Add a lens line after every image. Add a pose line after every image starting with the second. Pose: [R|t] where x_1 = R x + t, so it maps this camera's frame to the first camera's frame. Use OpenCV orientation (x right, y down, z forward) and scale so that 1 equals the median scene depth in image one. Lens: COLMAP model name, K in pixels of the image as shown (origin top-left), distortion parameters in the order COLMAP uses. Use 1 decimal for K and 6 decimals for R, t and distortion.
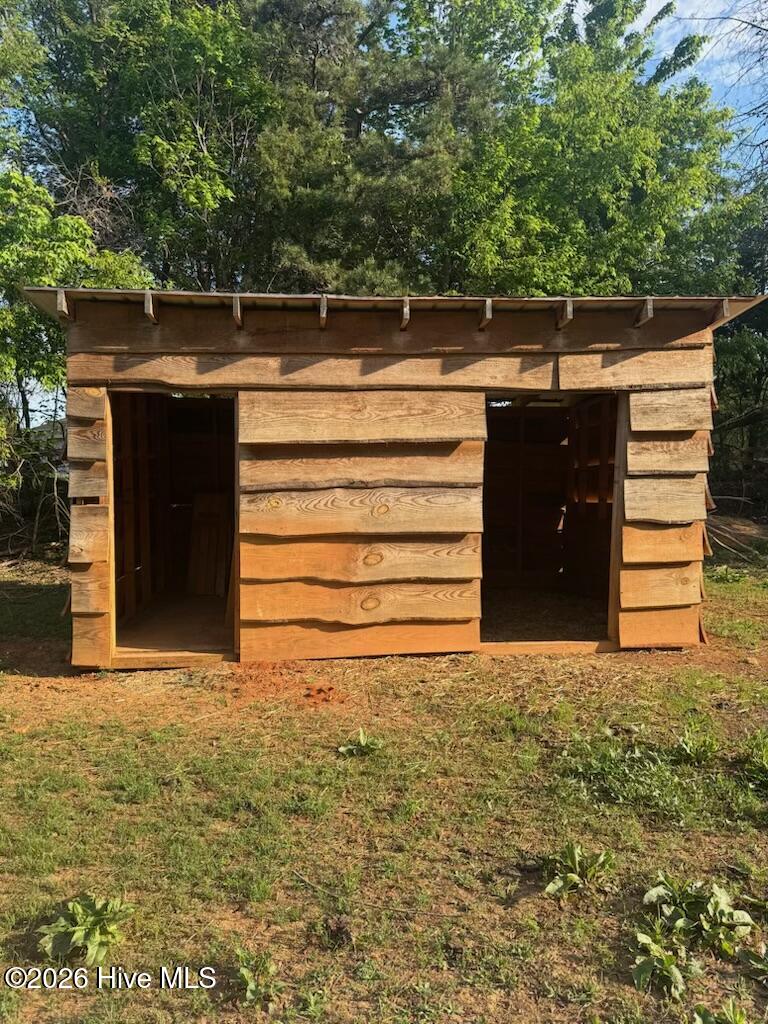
lens RADIAL K [[721.3, 0, 357.4], [0, 721.3, 514.4], [0, 0, 1]] dist [0.139878, -0.192446]
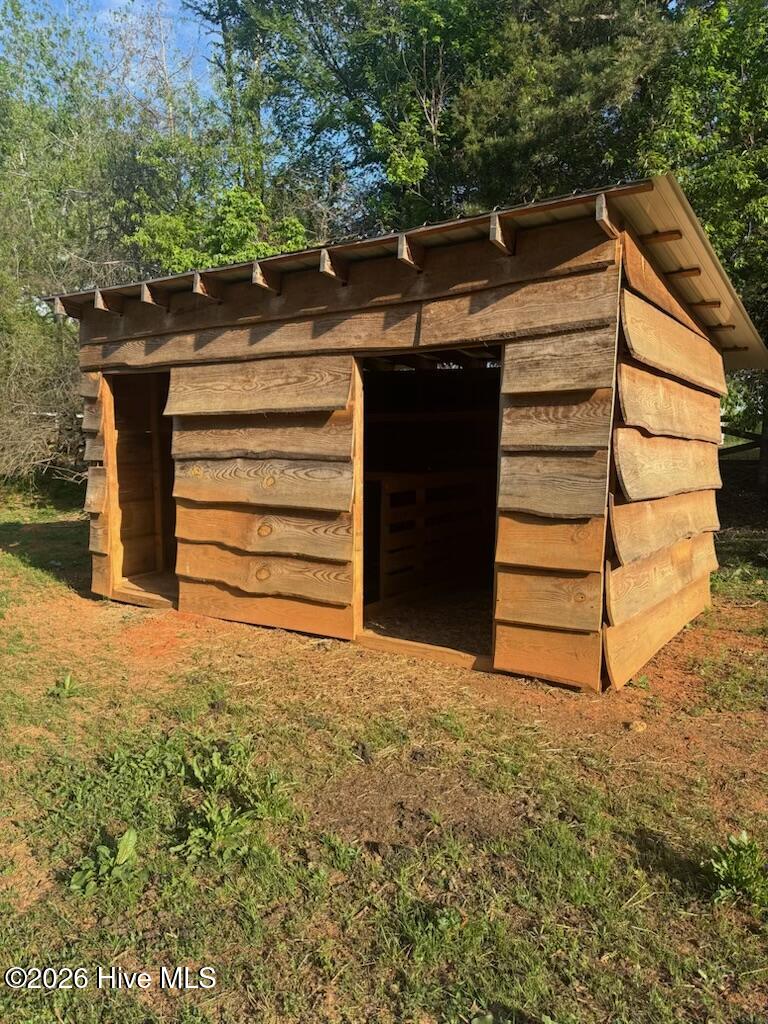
lens RADIAL K [[721.3, 0, 357.4], [0, 721.3, 514.4], [0, 0, 1]] dist [0.139878, -0.192446]
pose [[0.765339, 0.073685, -0.639395, 0.763308], [-0.039888, 0.996946, 0.067145, -0.032876], [0.642390, -0.025884, 0.765941, 0.317272]]
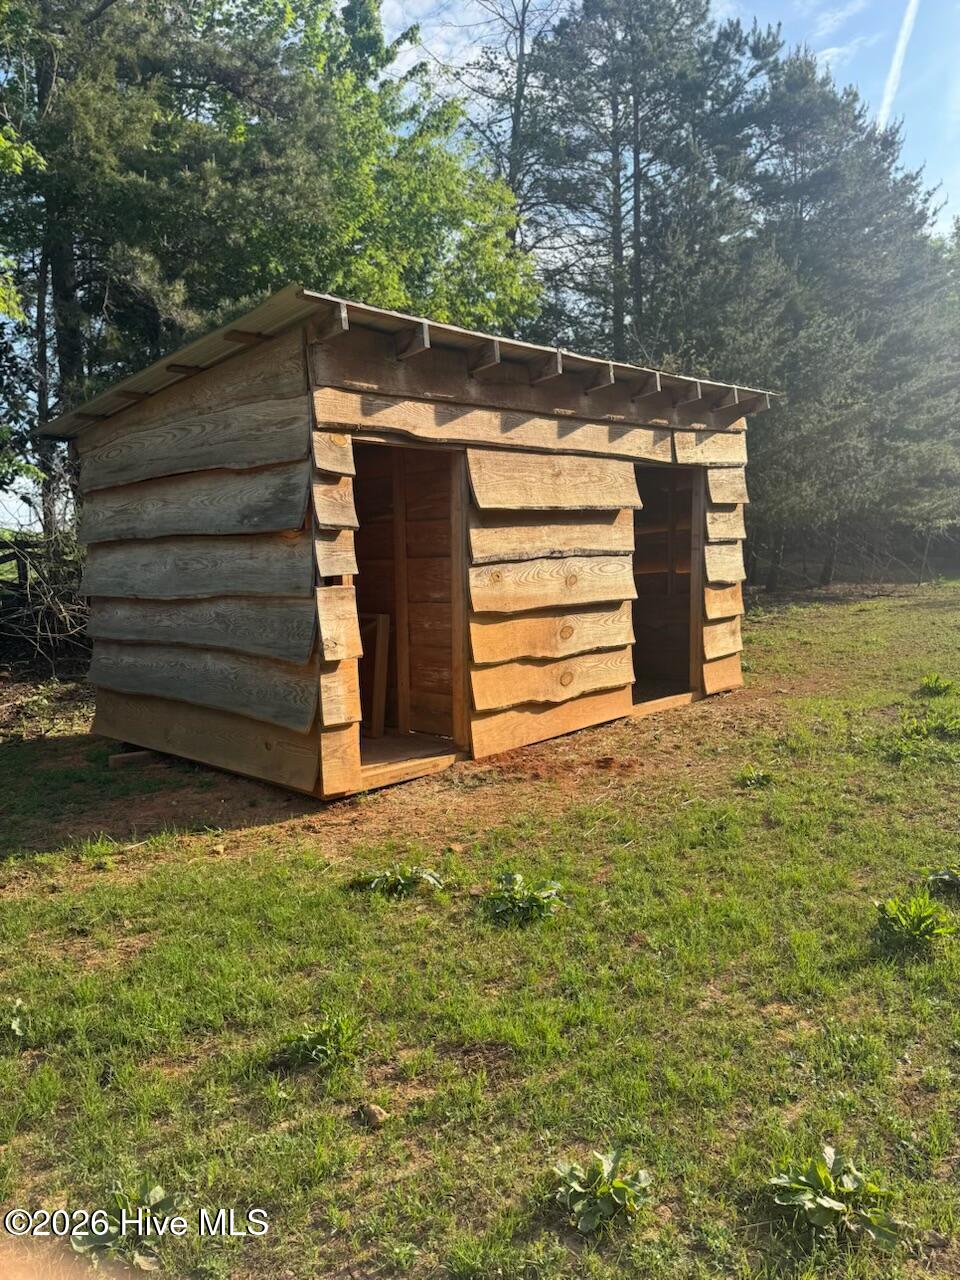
lens RADIAL K [[901.6, 0, 446.7], [0, 901.6, 643.0], [0, 0, 1]] dist [0.139878, -0.192446]
pose [[0.763905, -0.081015, 0.640223, -0.874989], [0.073846, 0.996546, 0.037993, 0.019088], [-0.641089, 0.018255, 0.767249, 0.182762]]
